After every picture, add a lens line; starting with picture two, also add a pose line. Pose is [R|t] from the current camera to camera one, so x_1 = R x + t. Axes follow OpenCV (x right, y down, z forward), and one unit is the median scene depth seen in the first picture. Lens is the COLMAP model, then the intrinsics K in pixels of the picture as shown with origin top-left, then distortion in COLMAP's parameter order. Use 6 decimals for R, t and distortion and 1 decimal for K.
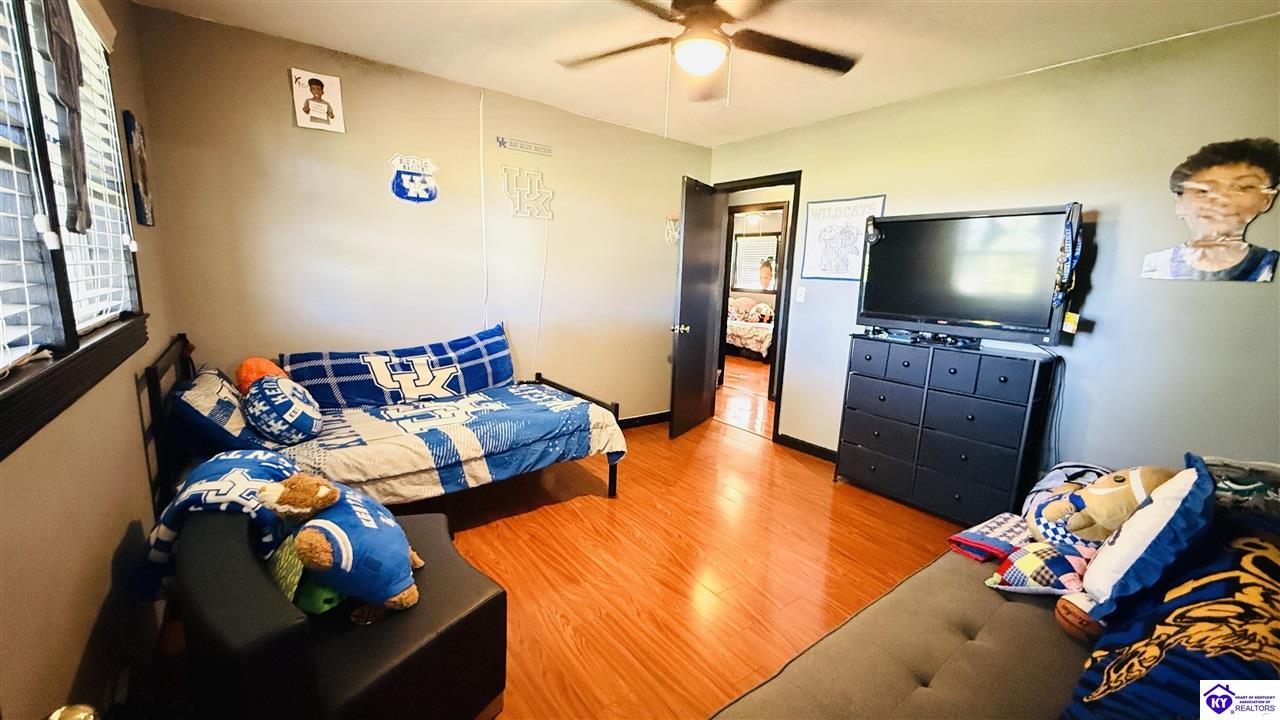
lens RADIAL K [[507.6, 0, 641.5], [0, 507.6, 362.6], [0, 0, 1]] dist [0.001750, -0.000468]
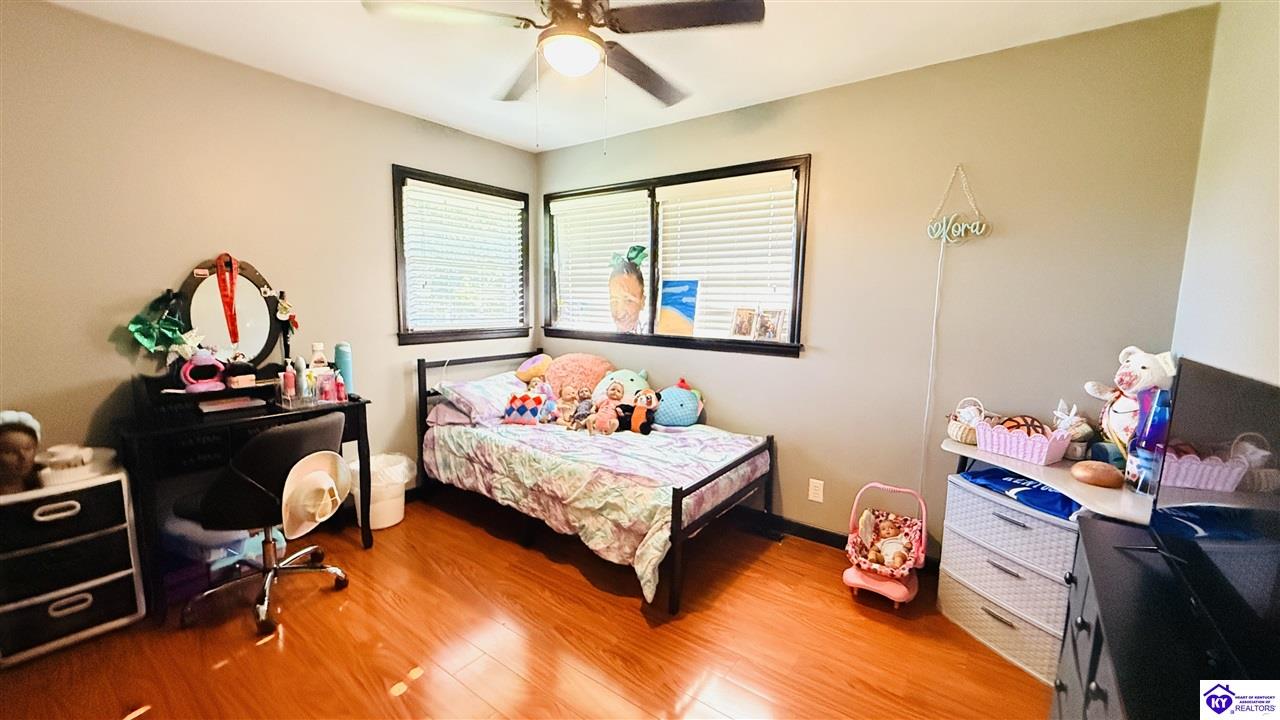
lens RADIAL K [[507.6, 0, 641.5], [0, 507.6, 362.6], [0, 0, 1]] dist [0.001750, -0.000468]
pose [[0.958070, -0.051544, 0.281860, 0.150013], [0.065674, 0.997002, -0.040910, -0.109605], [-0.278906, 0.057705, 0.958583, 0.655178]]
